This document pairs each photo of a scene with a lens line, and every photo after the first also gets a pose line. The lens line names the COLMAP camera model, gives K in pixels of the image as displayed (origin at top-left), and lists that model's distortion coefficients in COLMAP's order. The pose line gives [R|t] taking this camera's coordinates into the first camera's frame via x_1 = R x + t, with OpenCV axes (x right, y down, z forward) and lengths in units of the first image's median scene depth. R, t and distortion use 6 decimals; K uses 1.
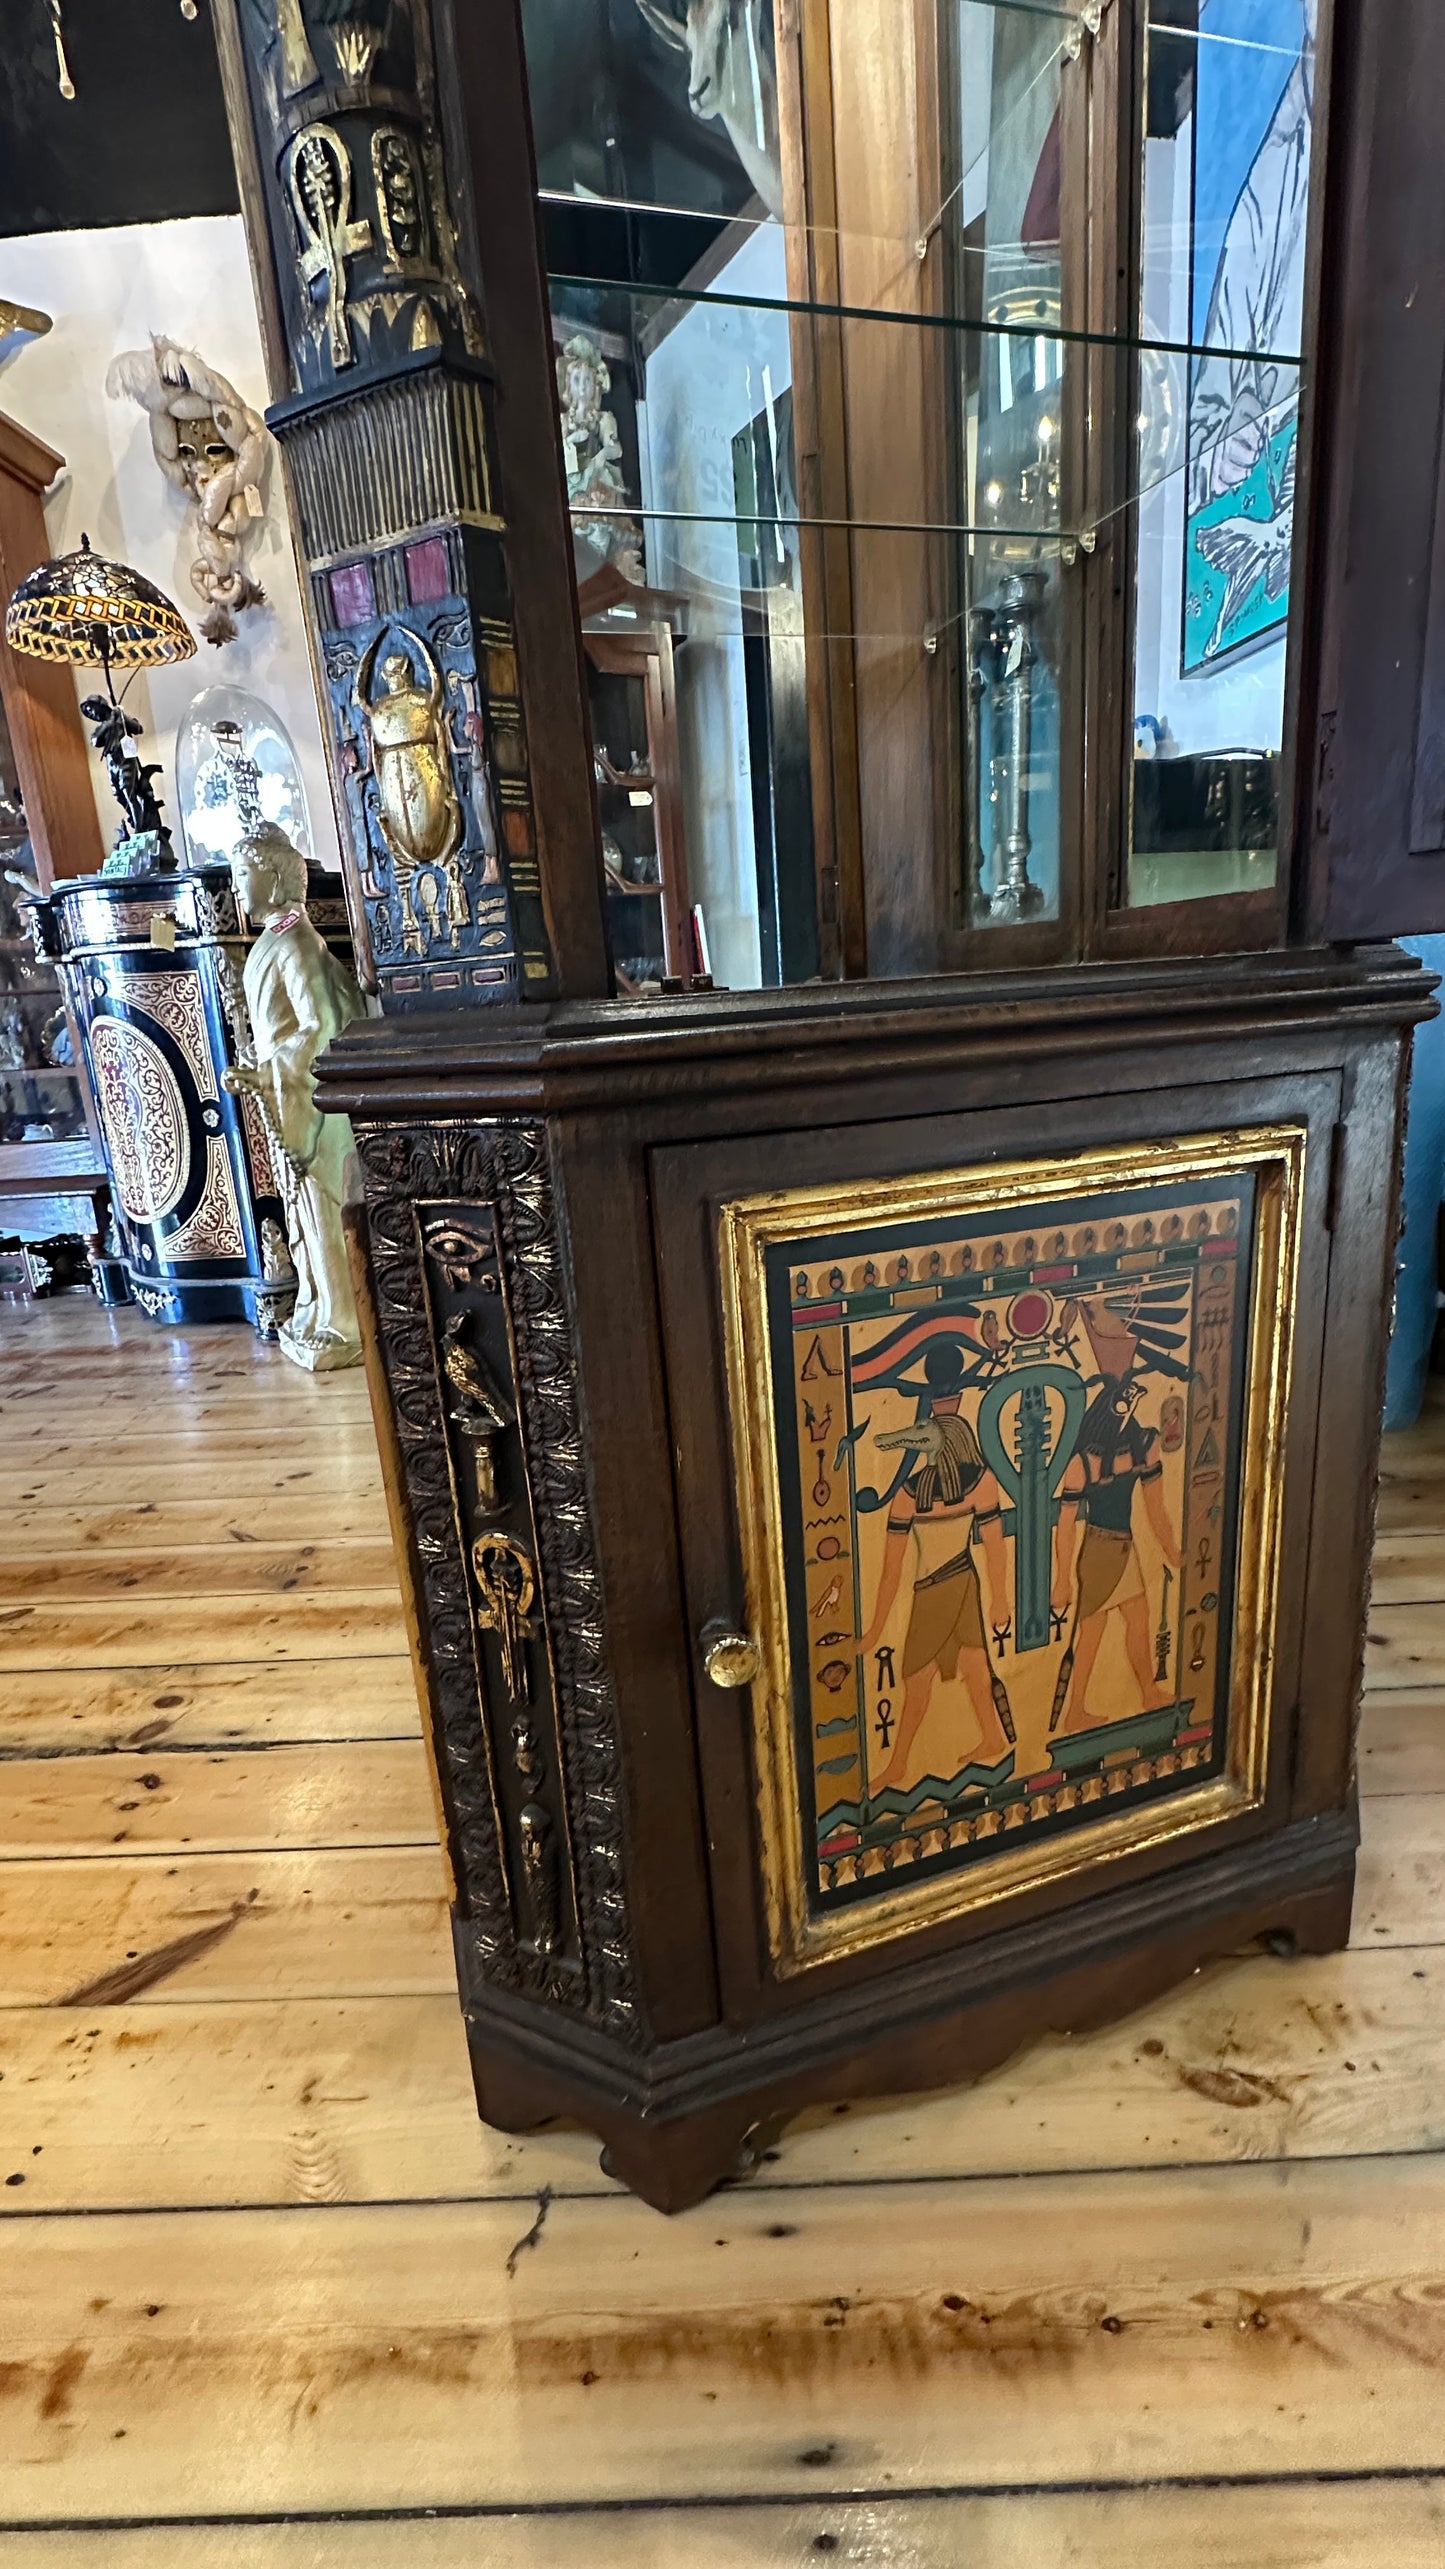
lens RADIAL K [[1120.6, 0, 715.6], [0, 1120.6, 1286.2], [0, 0, 1]] dist [-0.003776, 0.000450]
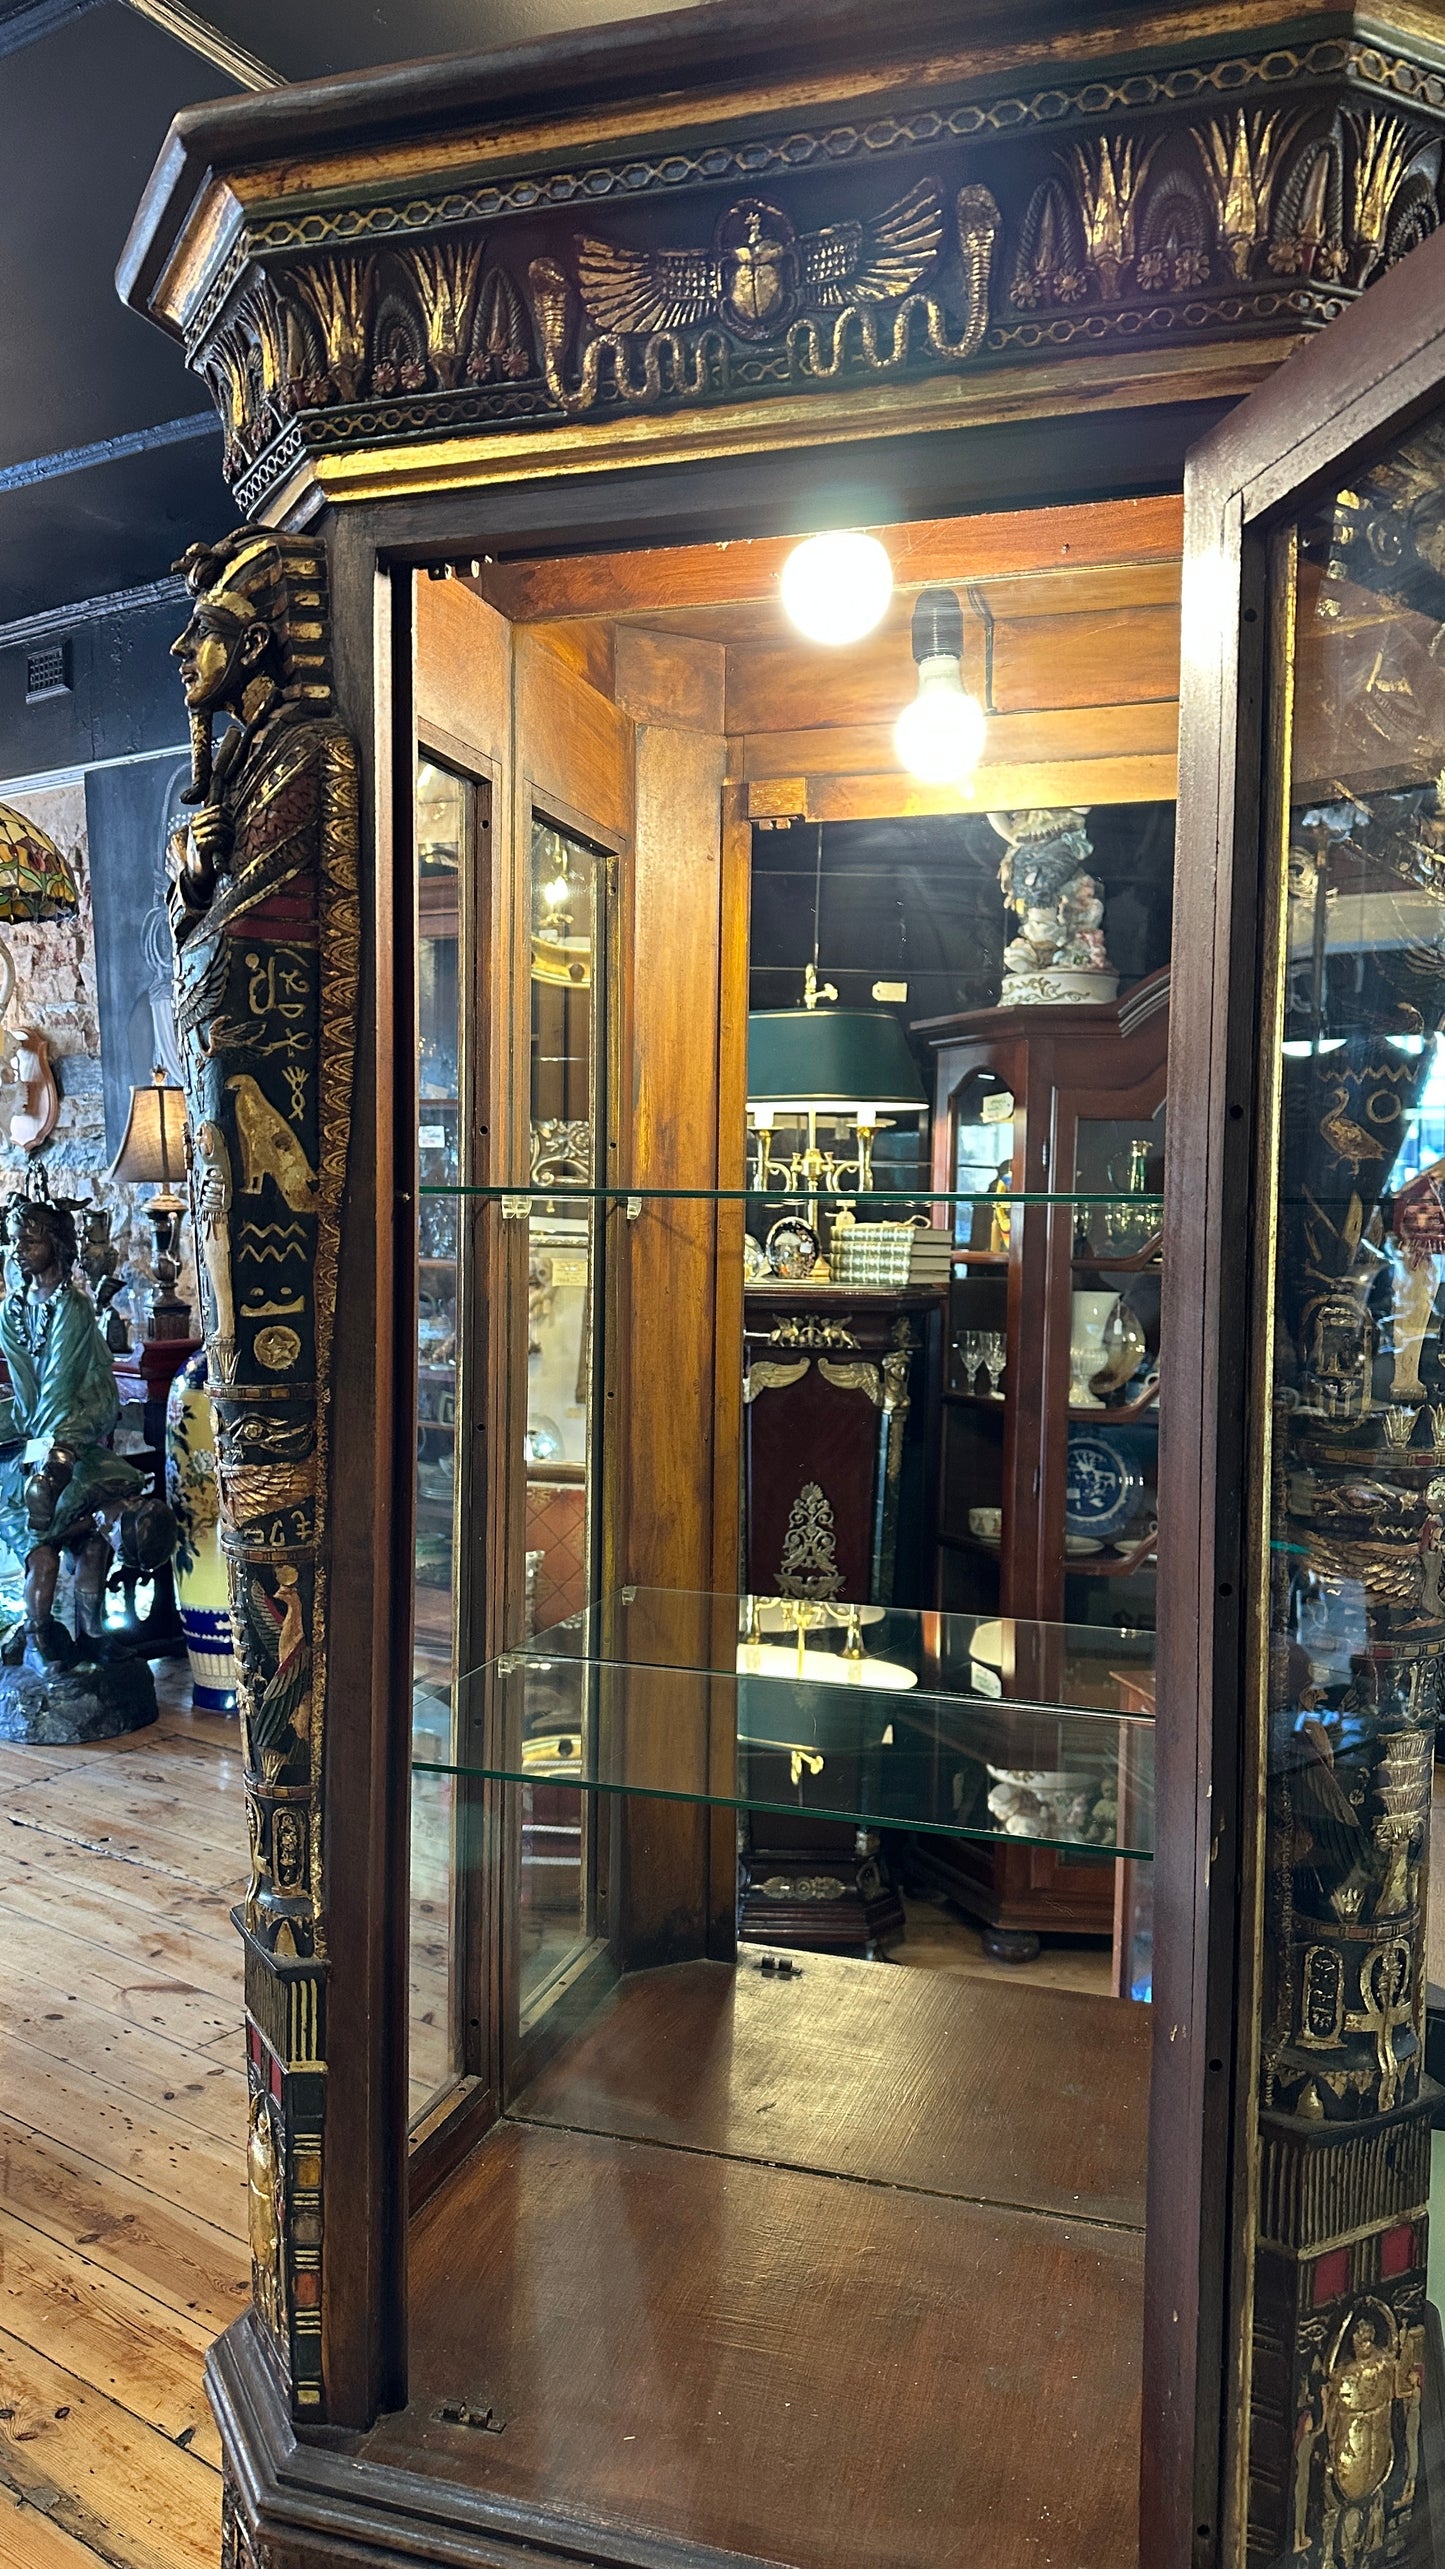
lens RADIAL K [[1800.0, 0, 712.7], [0, 1800.0, 1283.4], [0, 0, 1]] dist [0.114710, -0.181682]
pose [[0.811048, 0.107268, -0.575060, 0.902333], [-0.217326, 0.967938, -0.125958, -0.979434], [0.543112, 0.227133, 0.808356, -0.459451]]
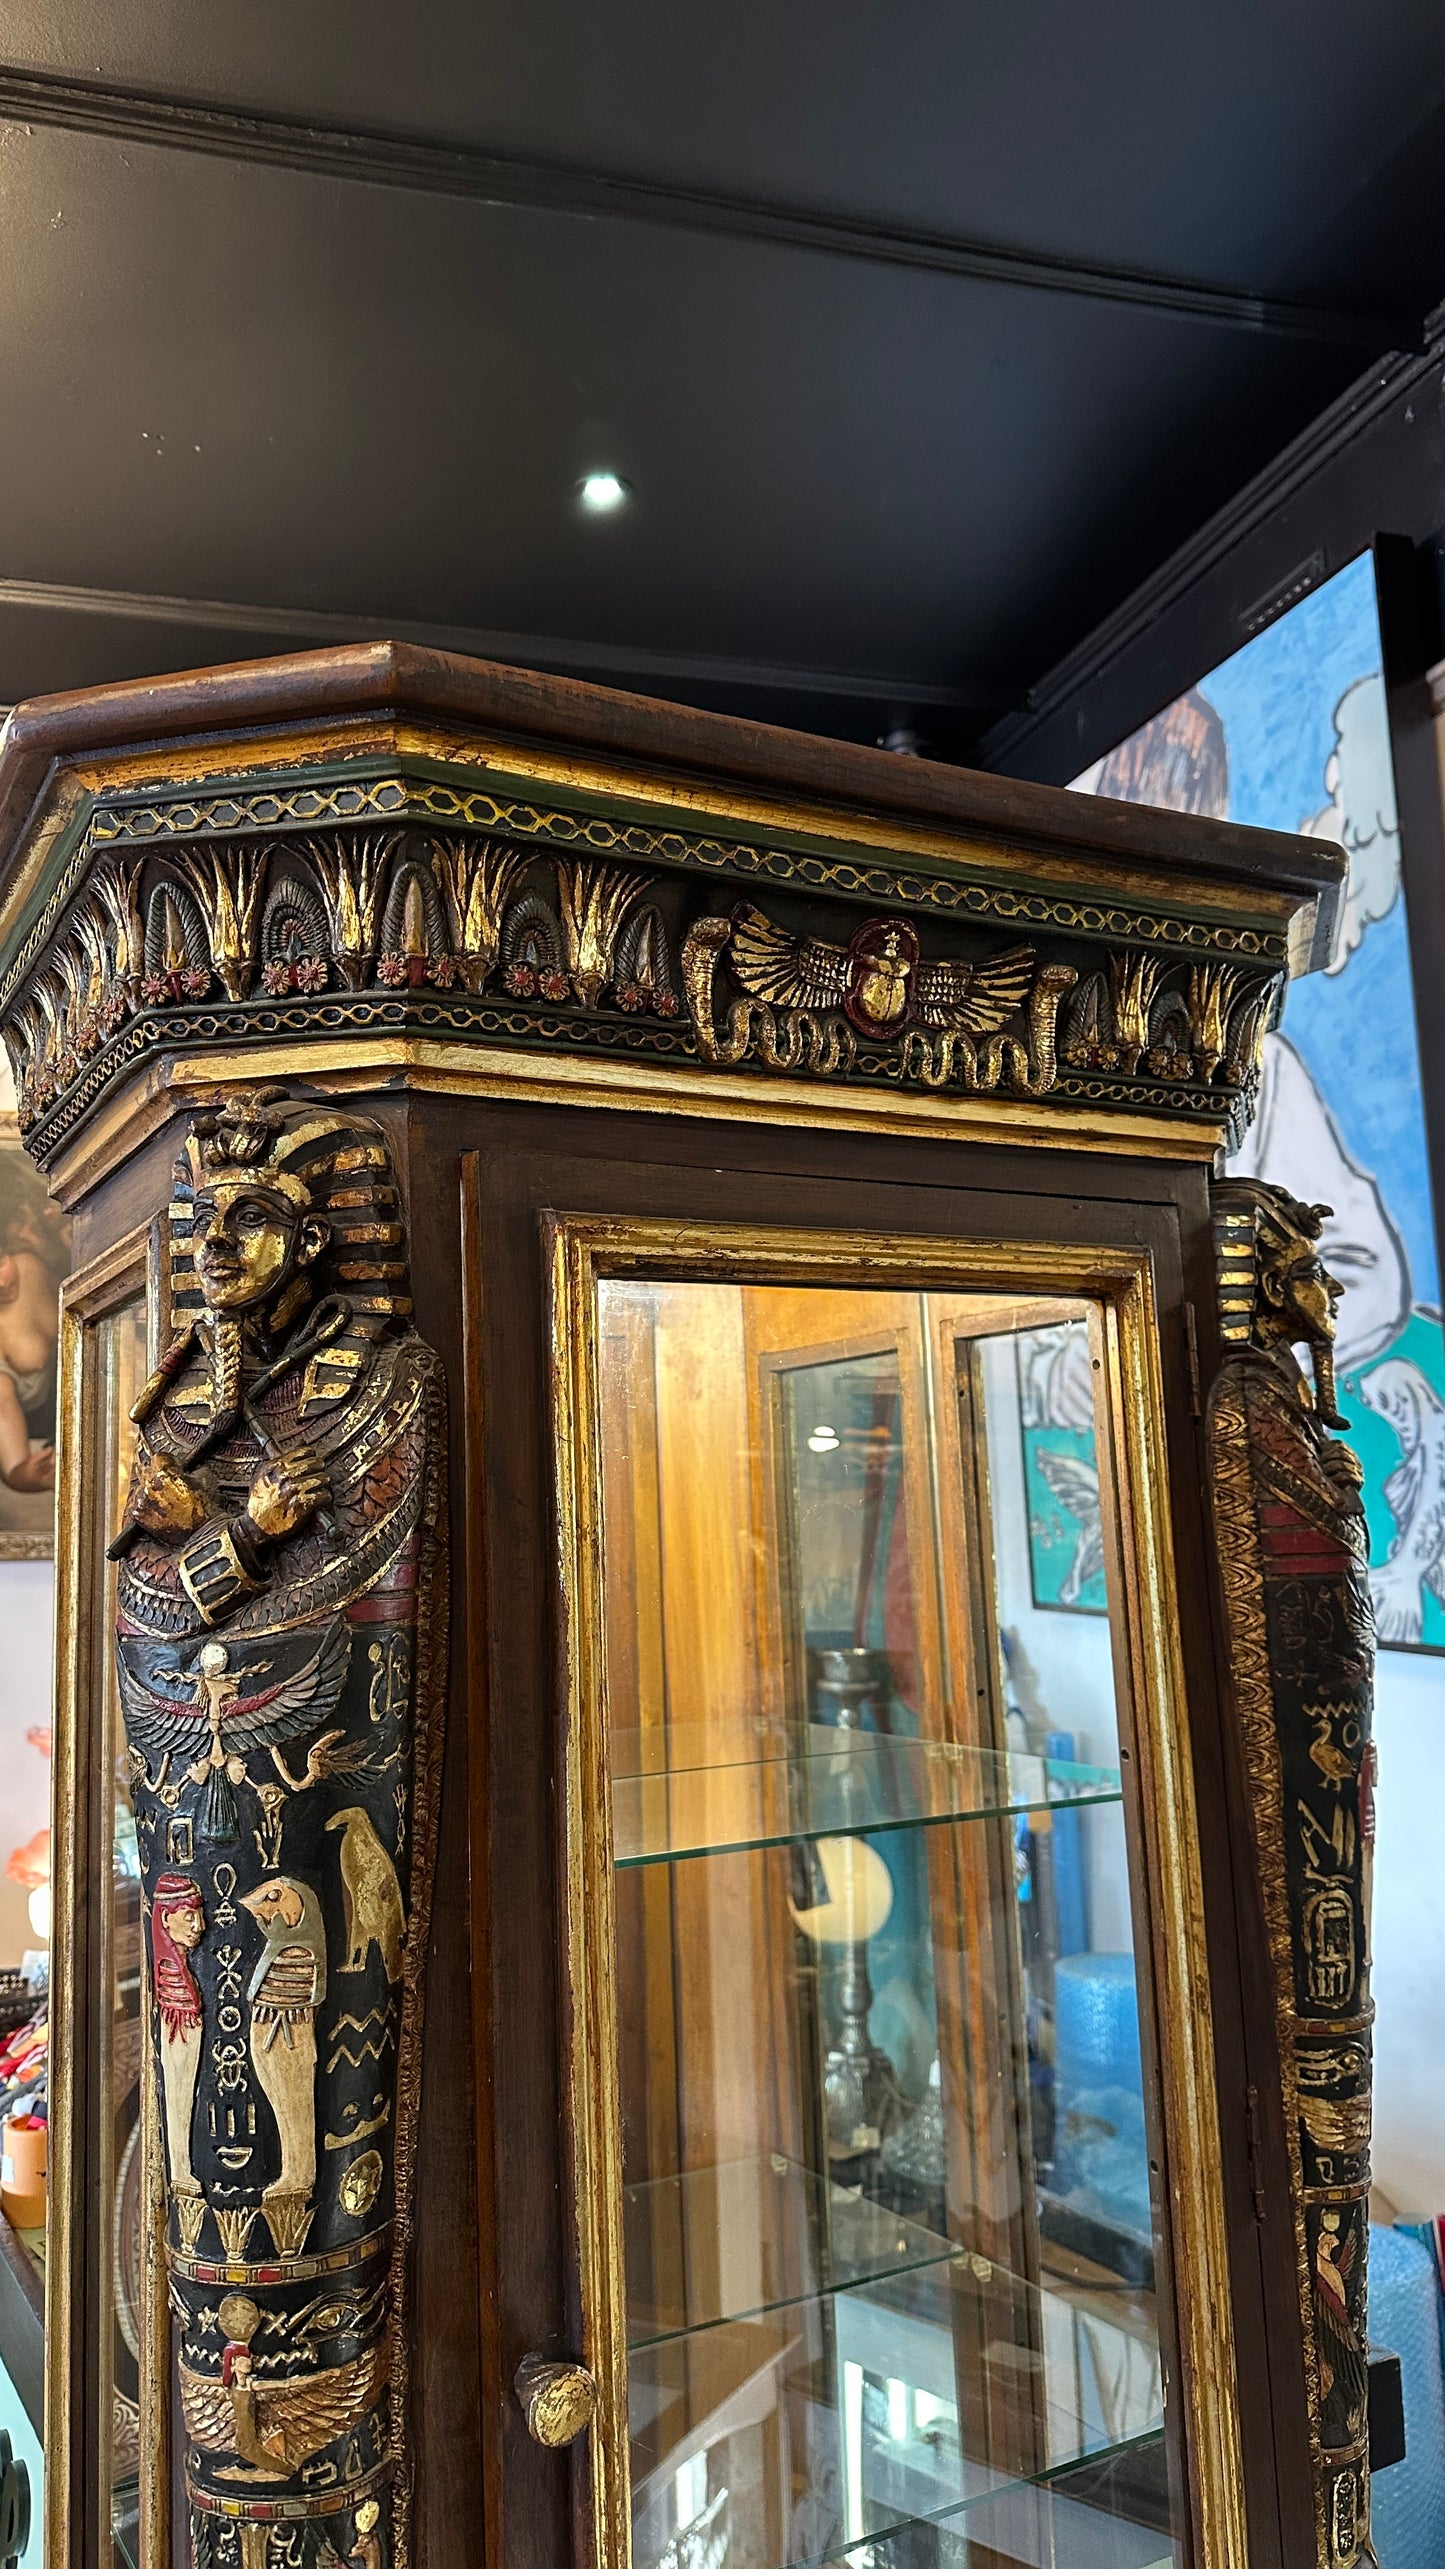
lens RADIAL K [[1804.5, 0, 708.3], [0, 1804.5, 1254.1], [0, 0, 1]] dist [0.057988, -0.133308]
pose [[0.978121, 0.067436, 0.196803, -0.258917], [0.018047, 0.914933, -0.403202, -1.102430], [-0.207252, 0.397932, 0.893698, -0.663761]]
